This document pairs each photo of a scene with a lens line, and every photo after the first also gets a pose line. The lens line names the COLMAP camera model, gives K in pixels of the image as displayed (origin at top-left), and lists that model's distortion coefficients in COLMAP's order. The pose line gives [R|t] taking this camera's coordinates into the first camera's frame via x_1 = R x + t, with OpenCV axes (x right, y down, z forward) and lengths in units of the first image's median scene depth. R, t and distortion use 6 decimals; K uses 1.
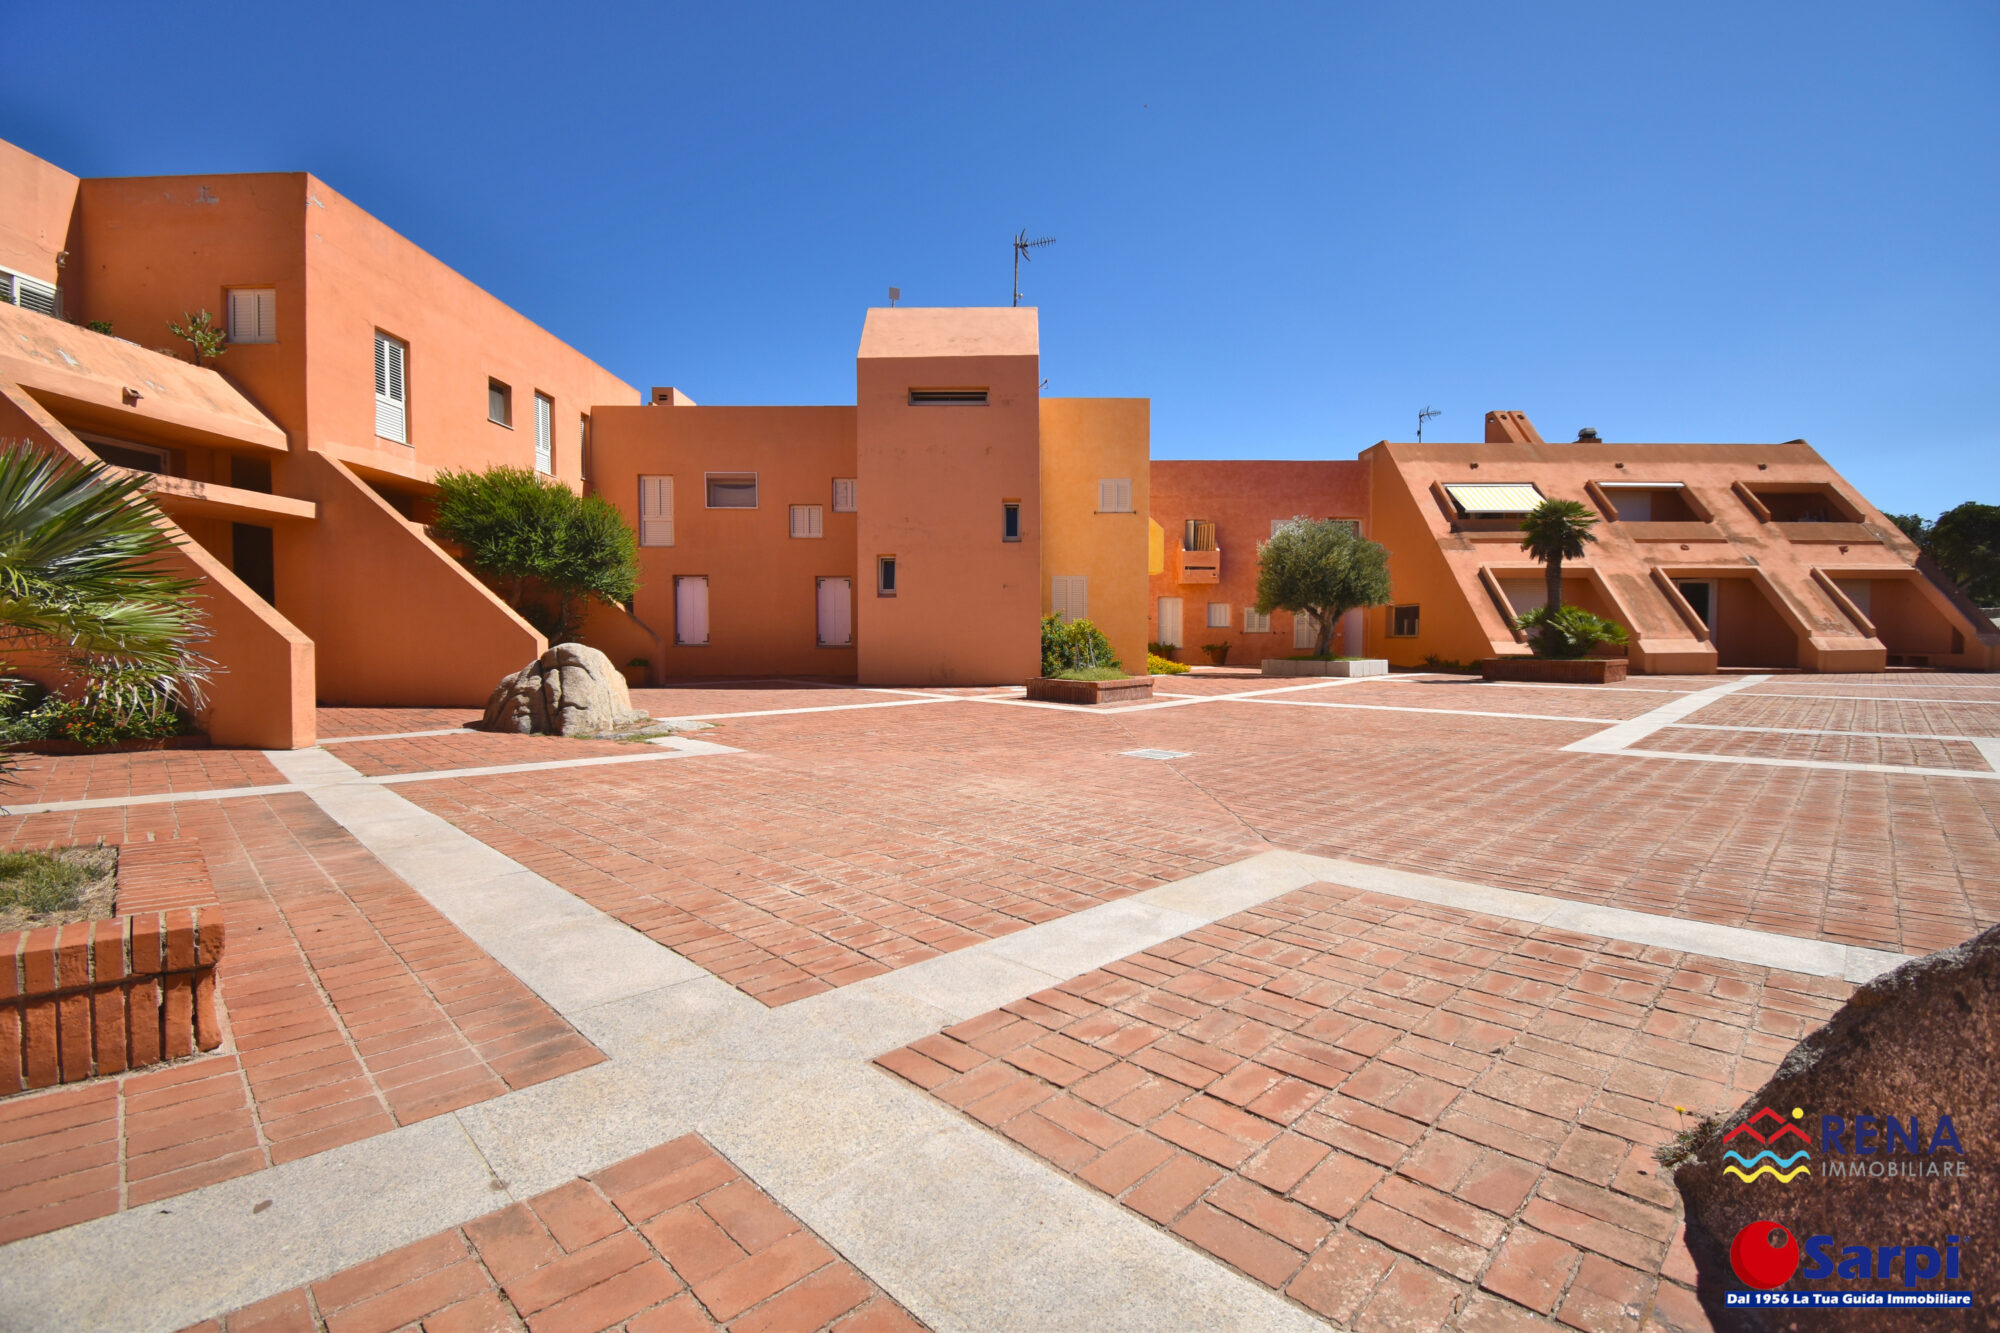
lens RADIAL K [[896.8, 0, 1008.6], [0, 896.8, 663.4], [0, 0, 1]] dist [0.043347, -0.038694]
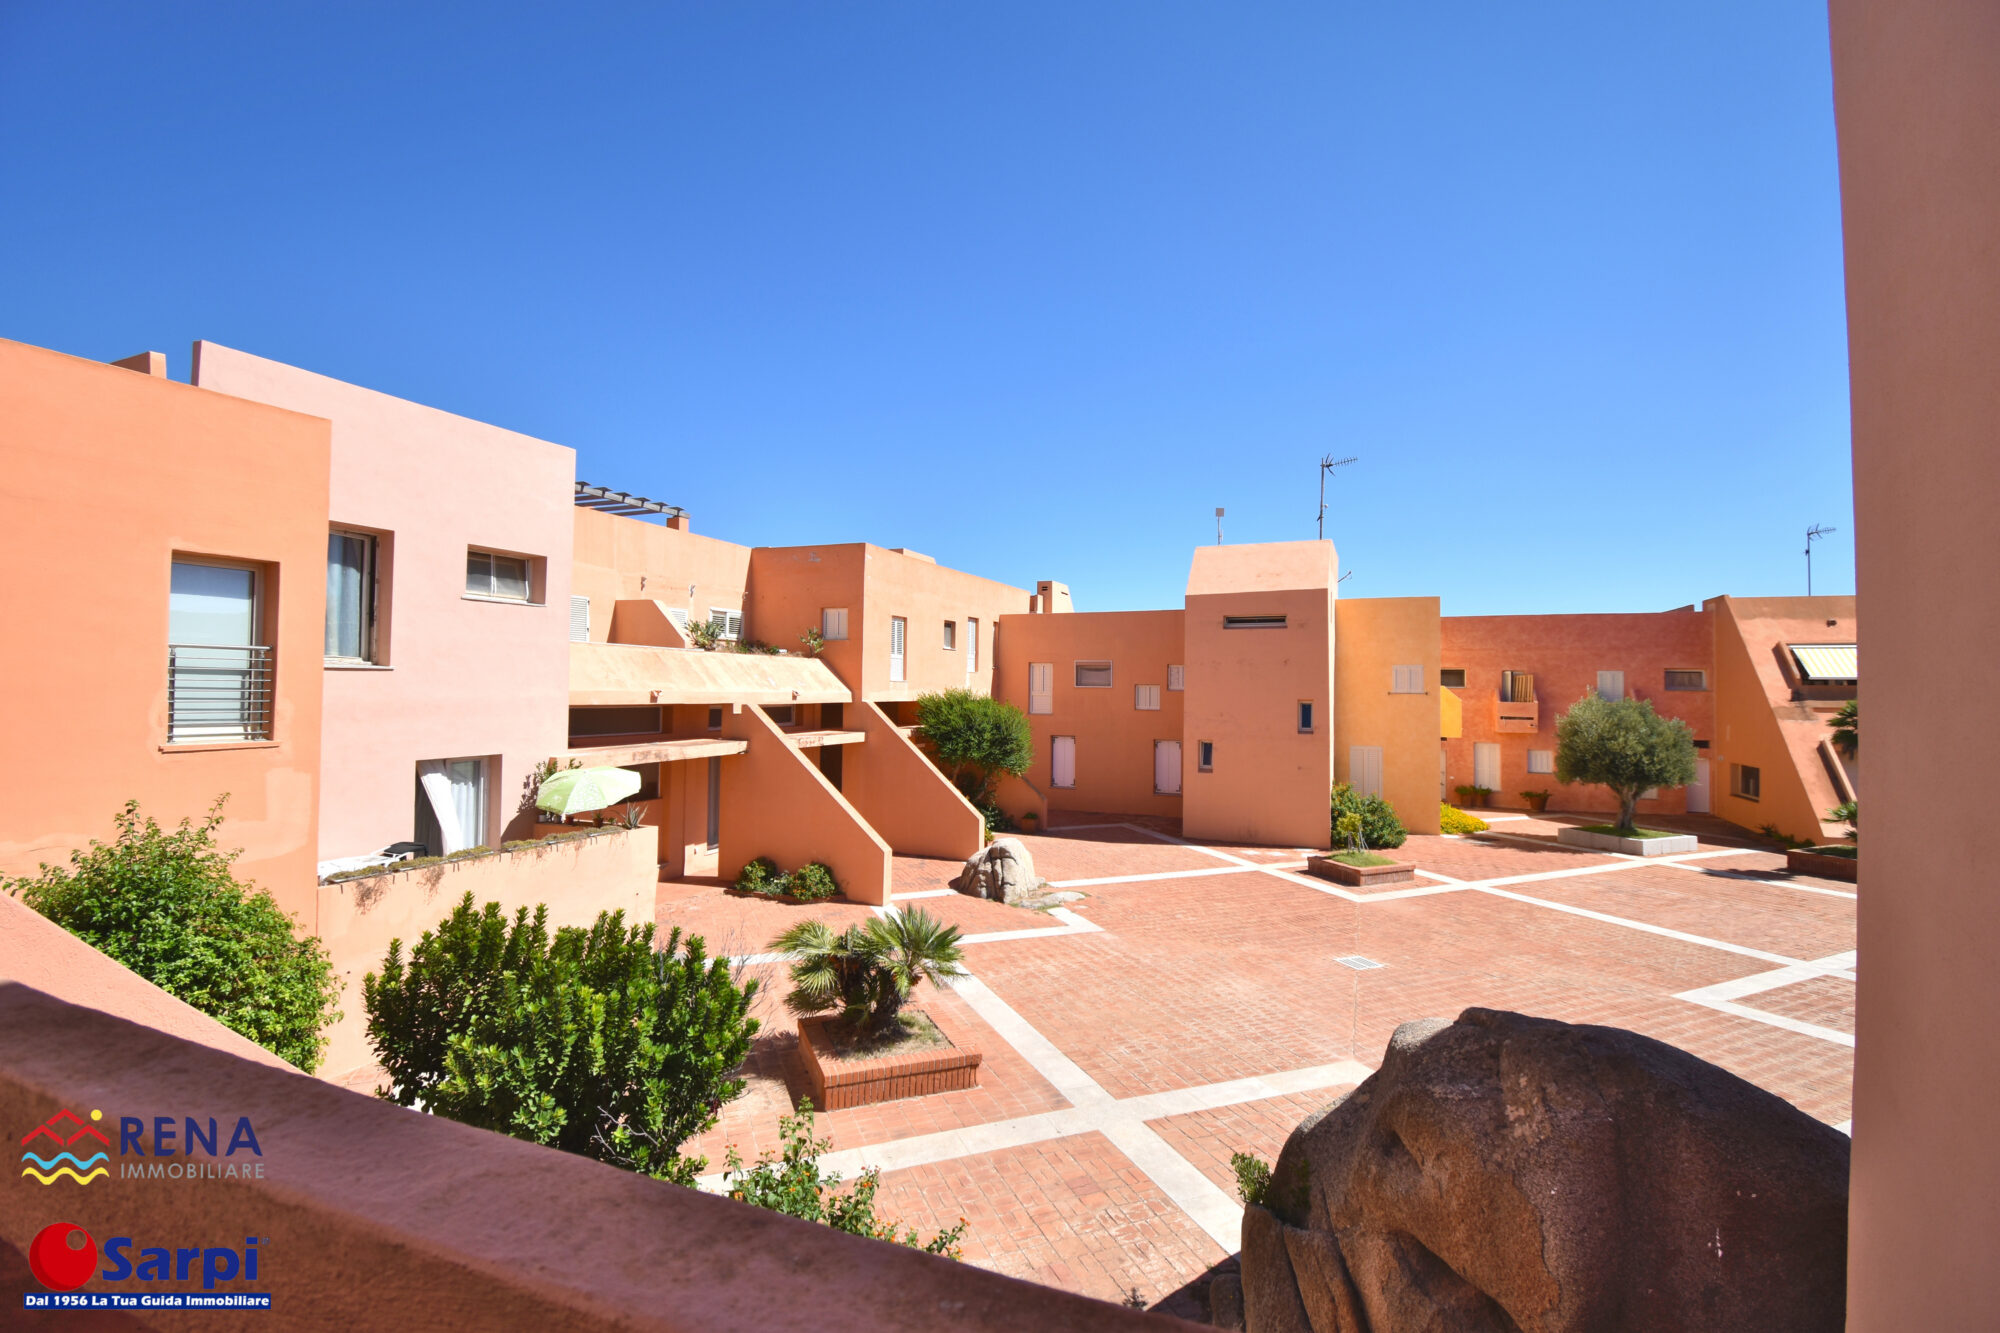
lens RADIAL K [[896.8, 0, 1008.6], [0, 896.8, 663.4], [0, 0, 1]] dist [0.043347, -0.038694]
pose [[0.927681, -0.000316, -0.373373, 0.090815], [-0.023488, 0.997970, -0.059203, -0.150643], [0.372633, 0.063692, 0.925790, -0.346074]]
